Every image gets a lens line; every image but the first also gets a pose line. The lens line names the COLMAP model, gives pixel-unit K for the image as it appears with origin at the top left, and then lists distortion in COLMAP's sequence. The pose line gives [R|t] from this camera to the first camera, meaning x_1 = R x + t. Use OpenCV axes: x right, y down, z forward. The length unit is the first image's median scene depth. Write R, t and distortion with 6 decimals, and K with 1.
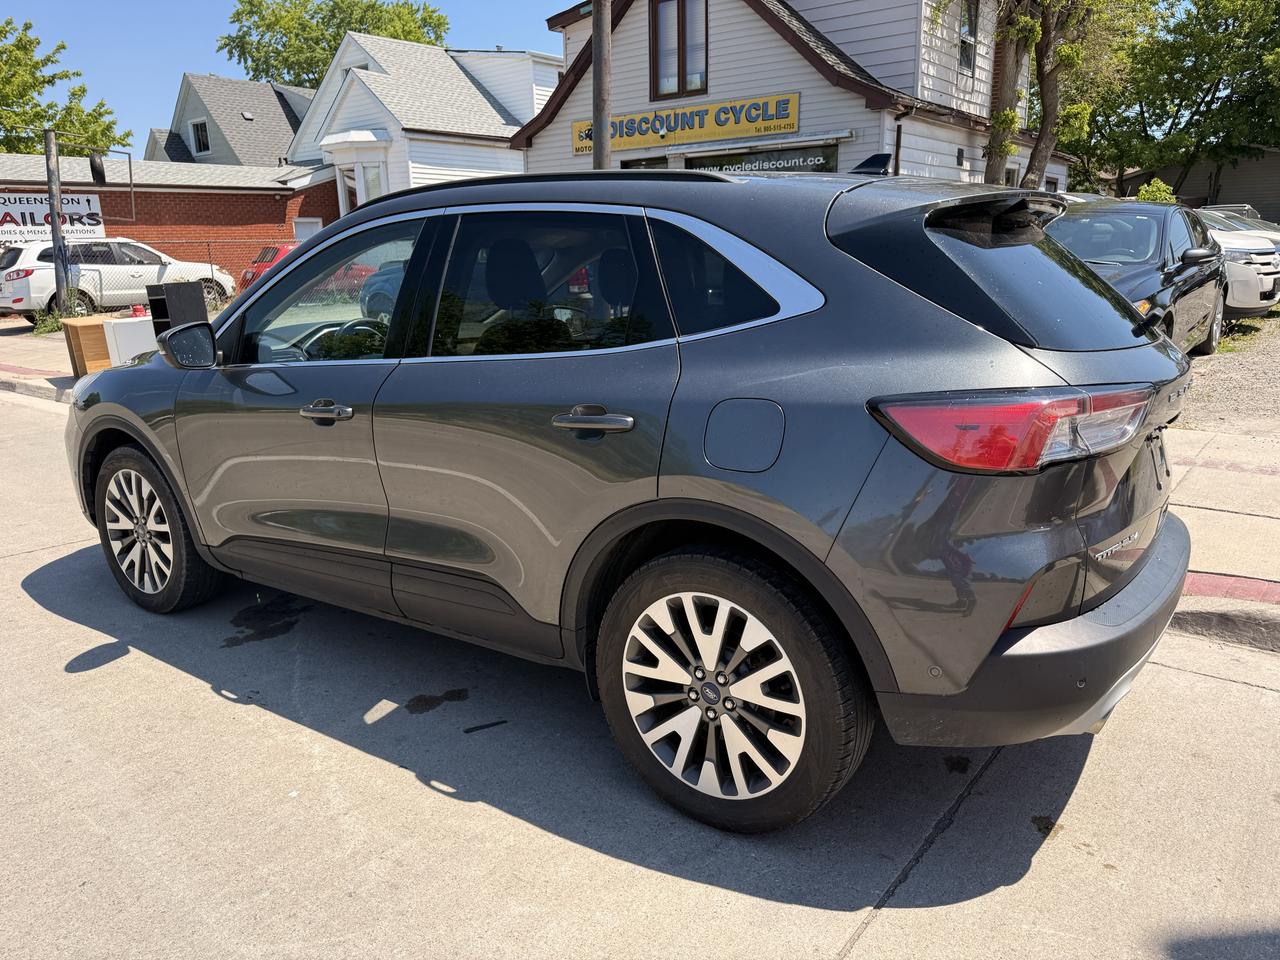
lens RADIAL K [[907.0, 0, 635.3], [0, 907.0, 478.8], [0, 0, 1]] dist [0.012832, -0.014848]
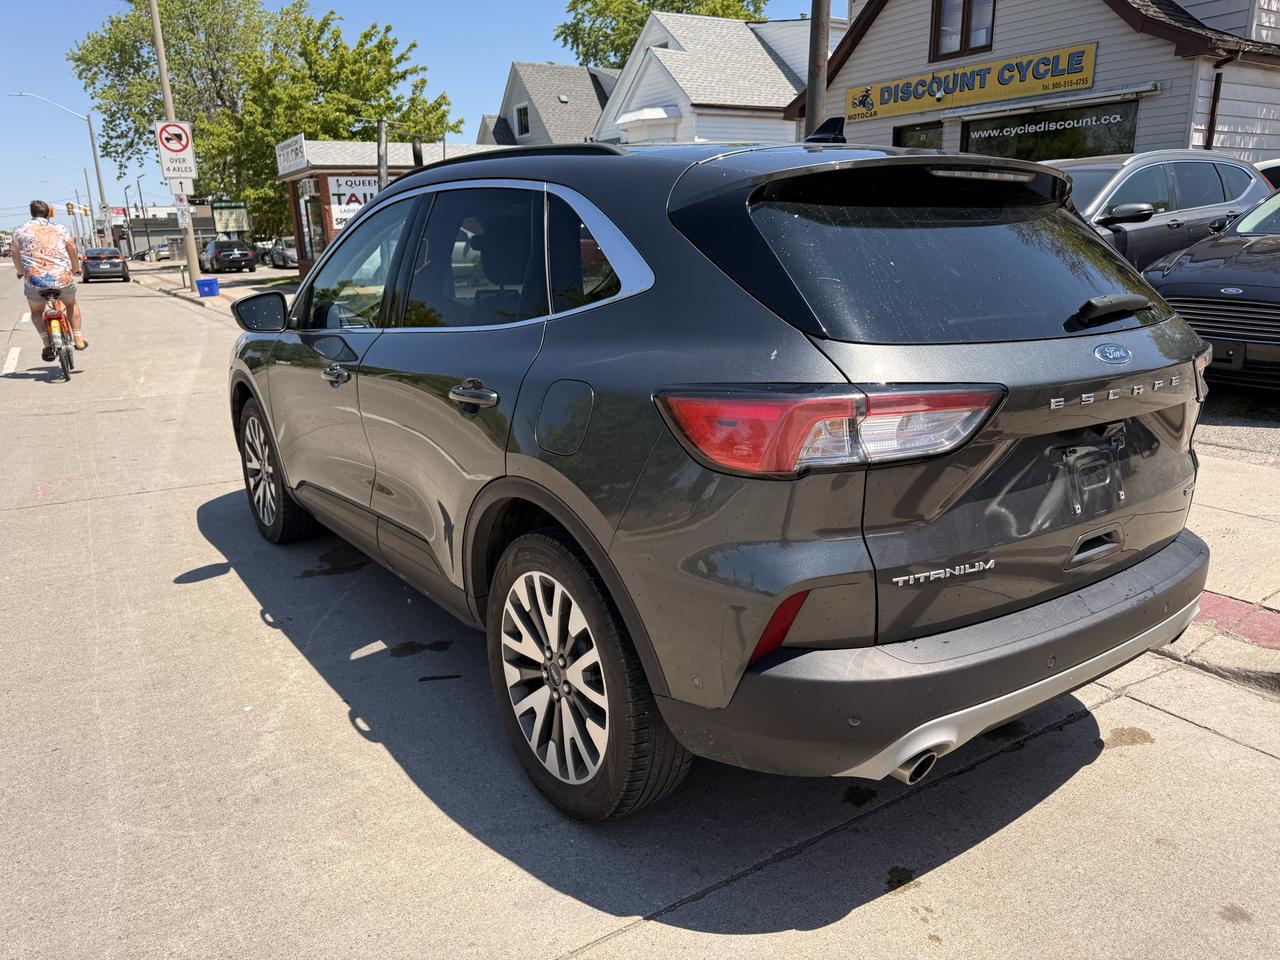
lens RADIAL K [[907.0, 0, 637.6], [0, 907.0, 476.0], [0, 0, 1]] dist [0.012832, -0.014848]
pose [[0.945411, 0.081571, -0.315508, 0.342963], [-0.073647, 0.996599, 0.036980, -0.018044], [0.317451, -0.011725, 0.948202, 0.062537]]
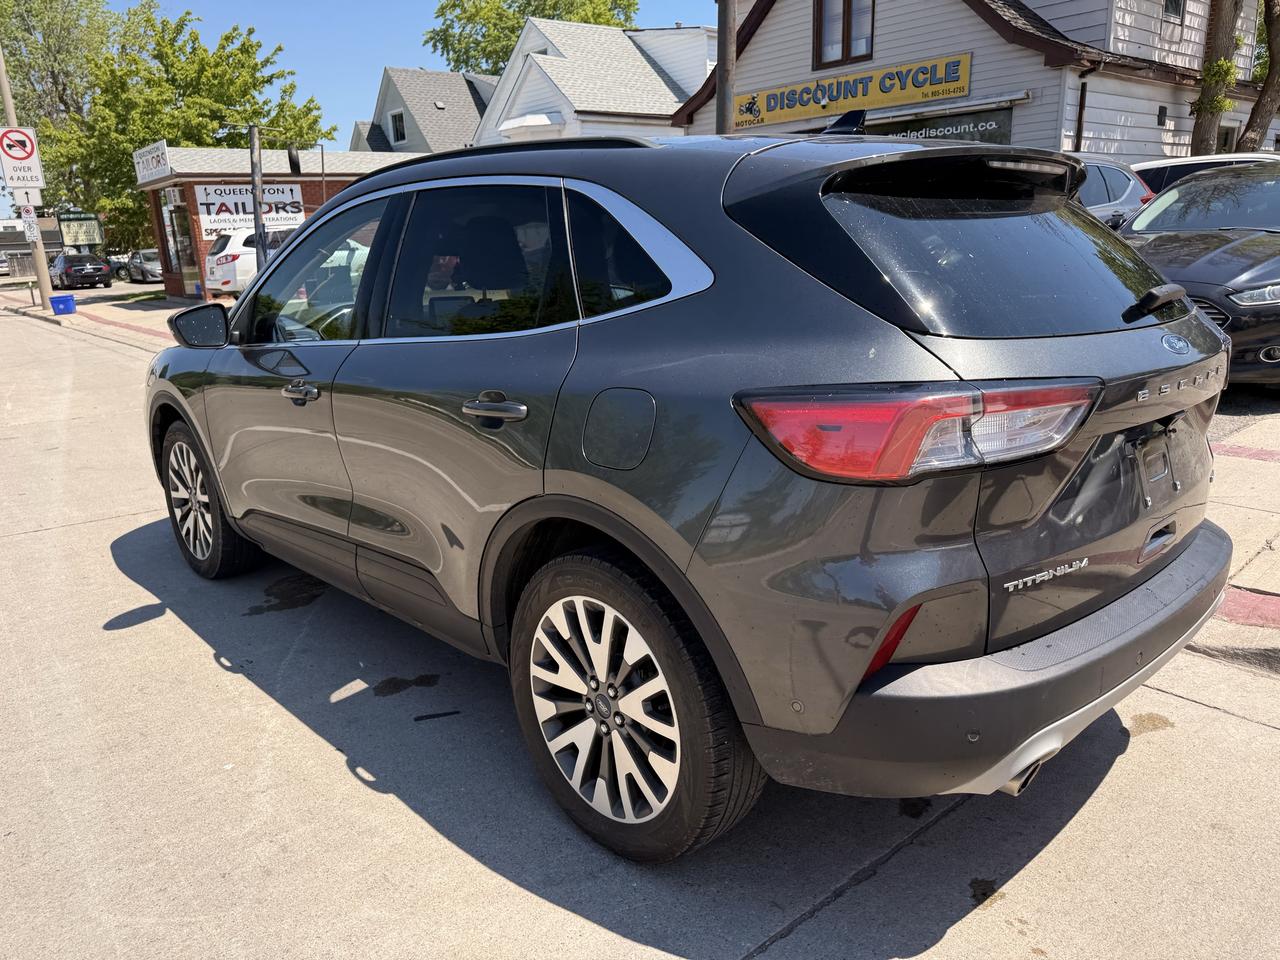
lens RADIAL K [[907.0, 0, 636.9], [0, 907.0, 478.1], [0, 0, 1]] dist [0.012832, -0.014848]
pose [[0.979795, 0.036565, -0.196634, 0.213962], [-0.032355, 0.999174, 0.024581, -0.014352], [0.197371, -0.017722, 0.980169, 0.076103]]
